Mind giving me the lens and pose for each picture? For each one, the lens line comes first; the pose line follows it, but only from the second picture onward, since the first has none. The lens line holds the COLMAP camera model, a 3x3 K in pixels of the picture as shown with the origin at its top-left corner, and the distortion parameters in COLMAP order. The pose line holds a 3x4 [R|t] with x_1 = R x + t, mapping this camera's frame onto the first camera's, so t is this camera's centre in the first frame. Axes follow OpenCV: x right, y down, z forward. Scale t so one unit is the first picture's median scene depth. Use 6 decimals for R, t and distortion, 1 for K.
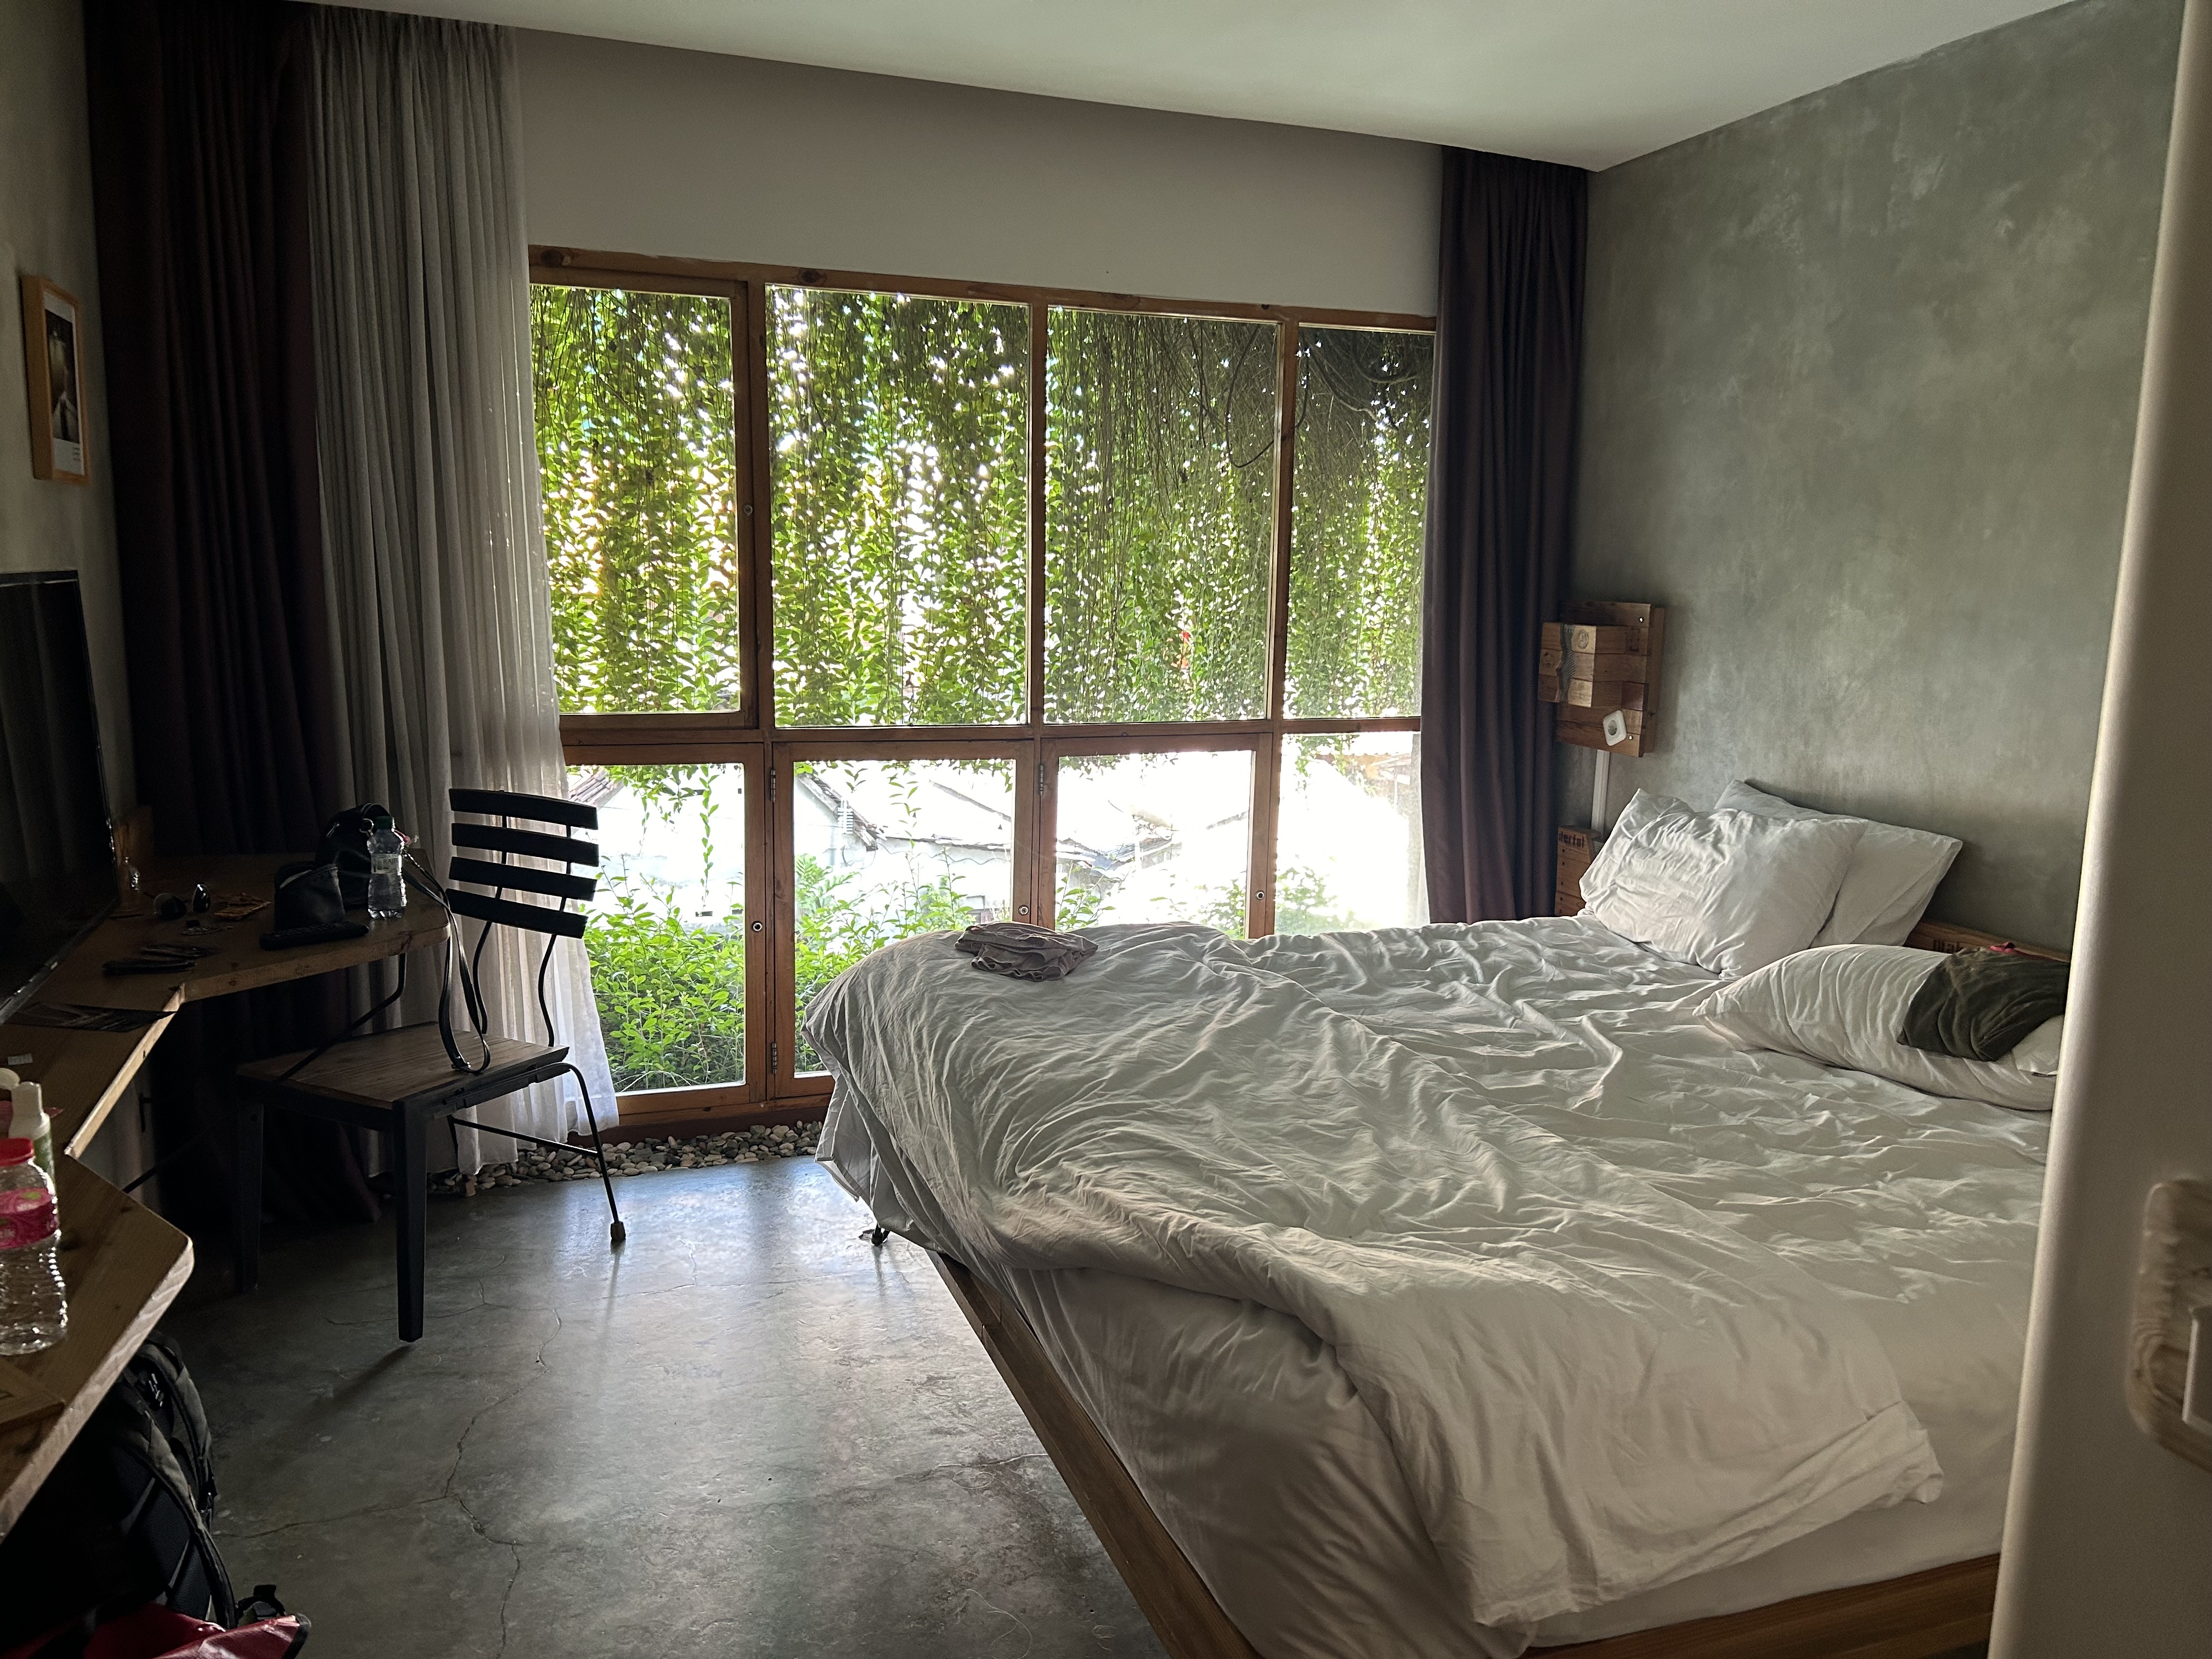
lens RADIAL K [[1632.7, 0, 1106.0], [0, 1632.7, 829.5], [0, 0, 1]] dist [0.001067, 0.000873]
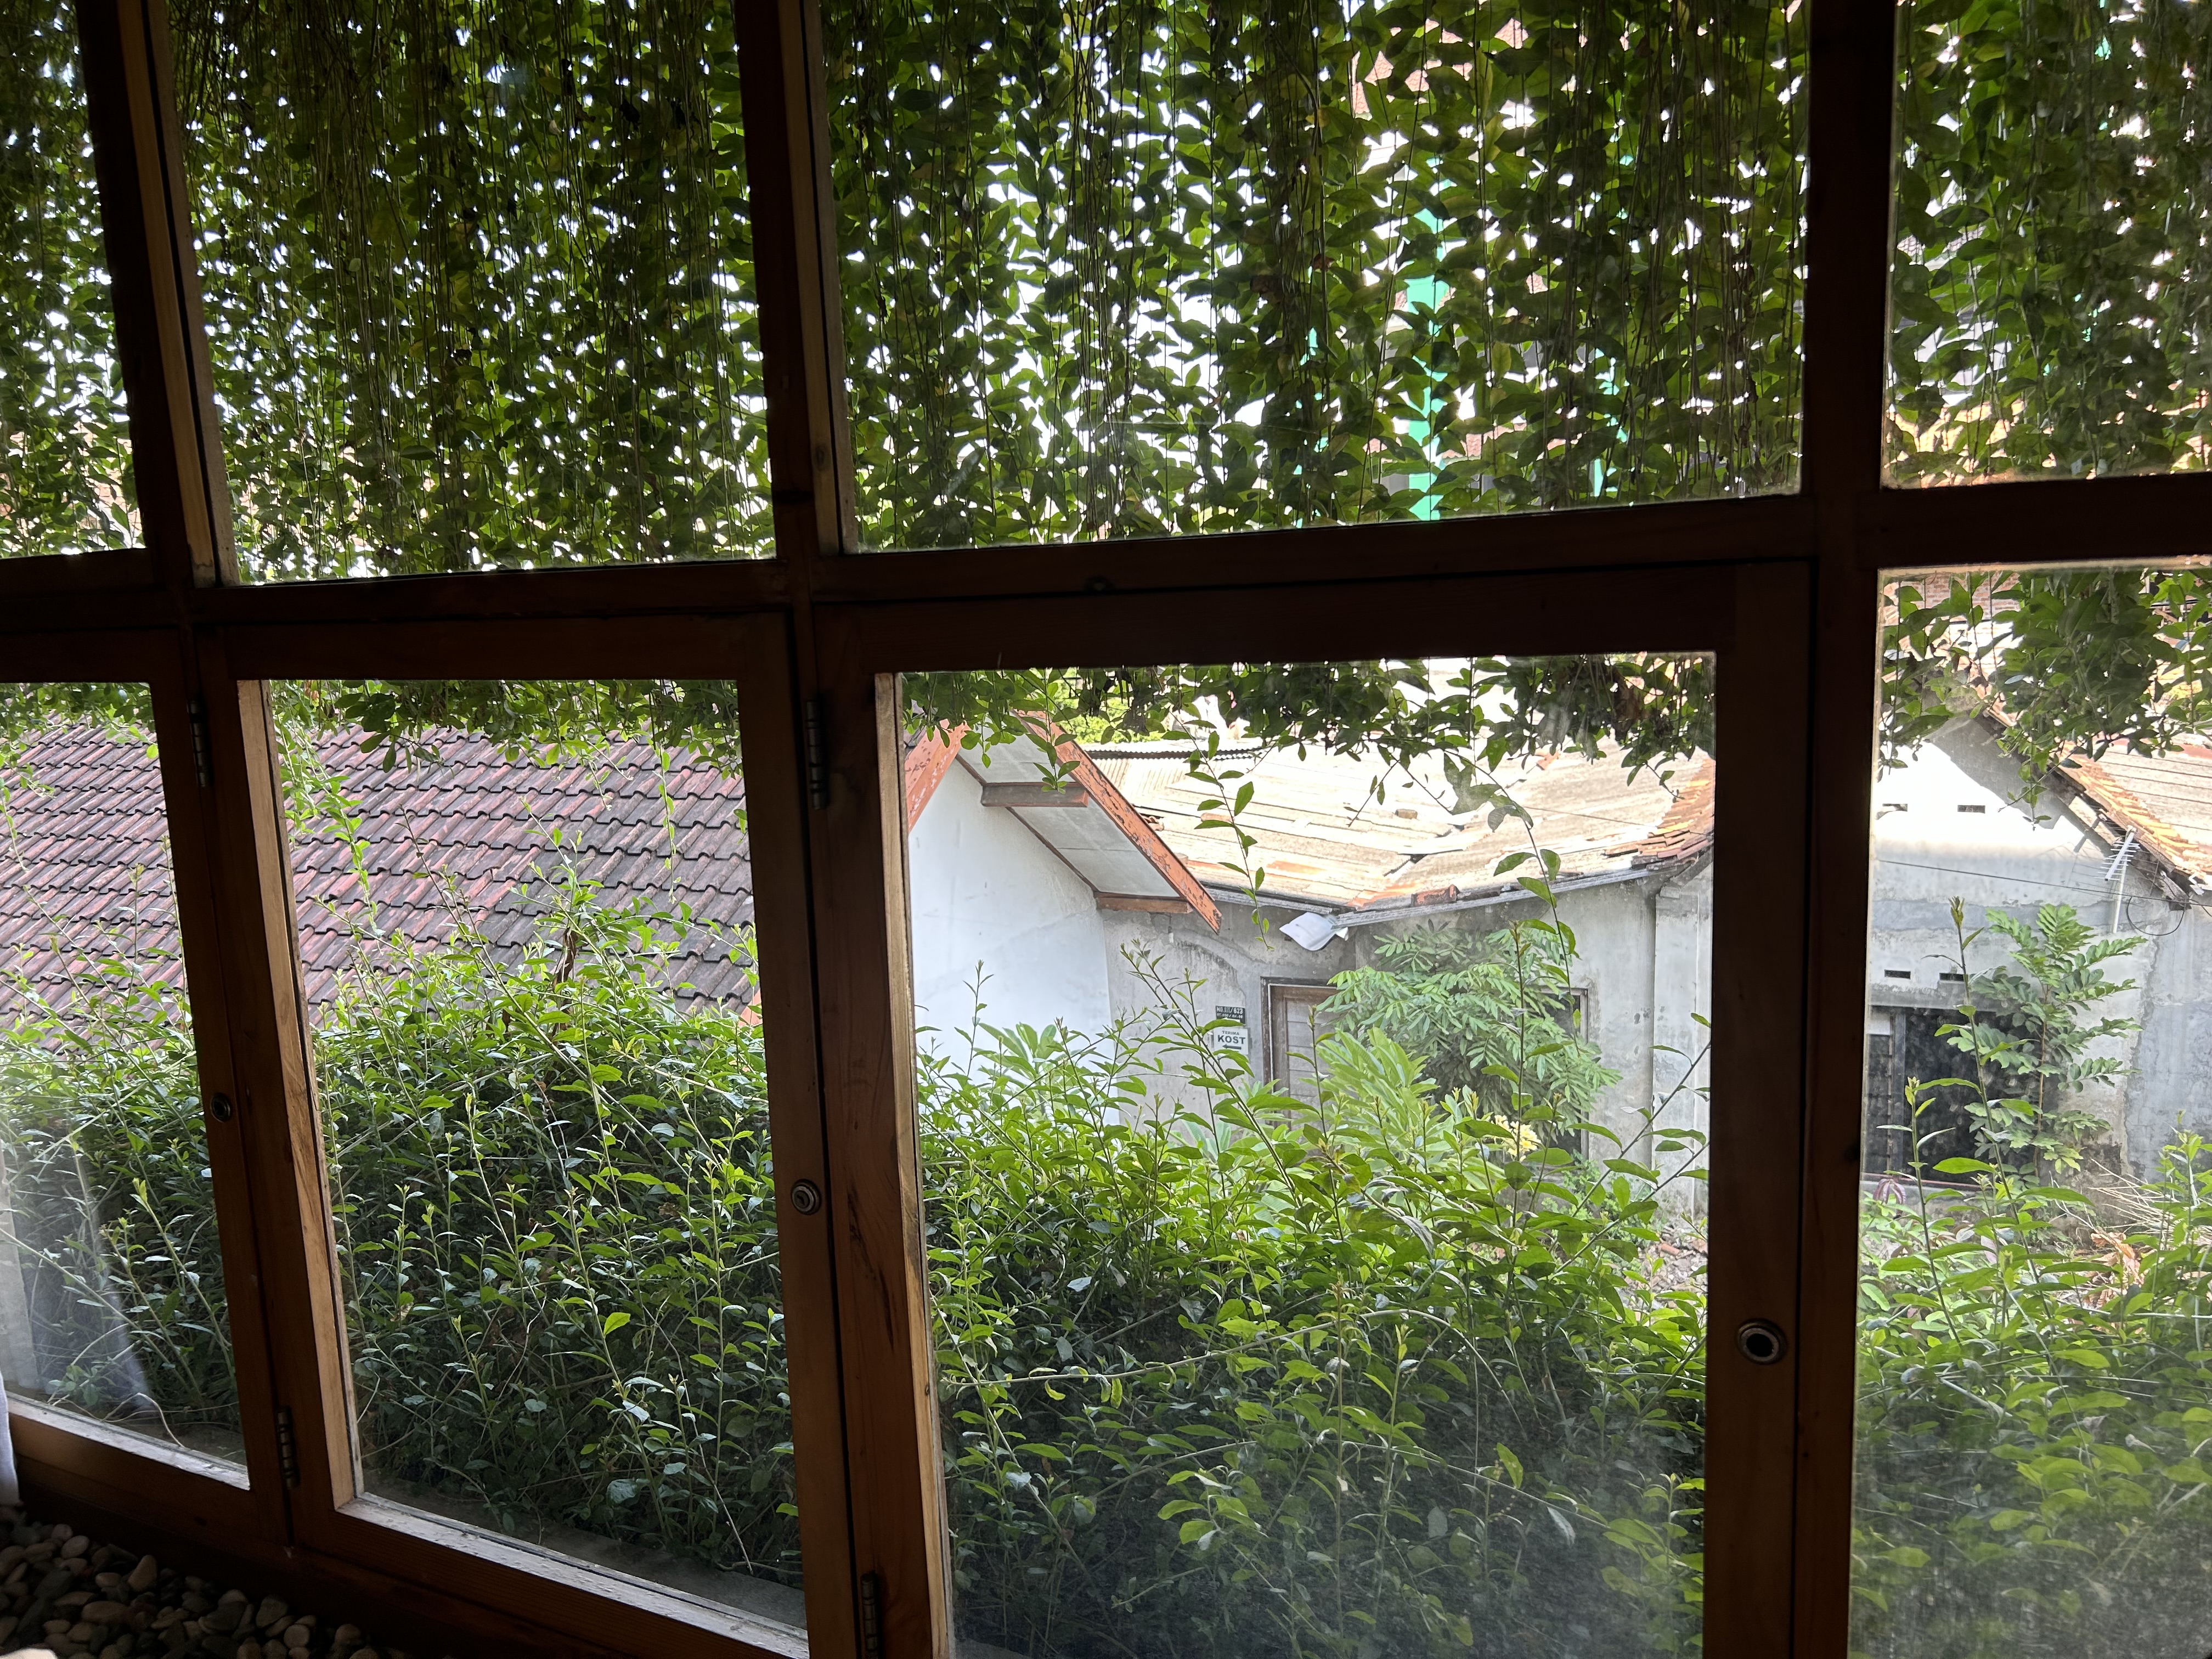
lens RADIAL K [[1632.7, 0, 1106.0], [0, 1632.7, 829.5], [0, 0, 1]] dist [0.001067, 0.000873]
pose [[0.667323, 0.049976, -0.743090, 0.185350], [-0.054809, 0.998336, 0.017922, -0.024042], [0.742749, 0.028768, 0.668951, 0.811445]]
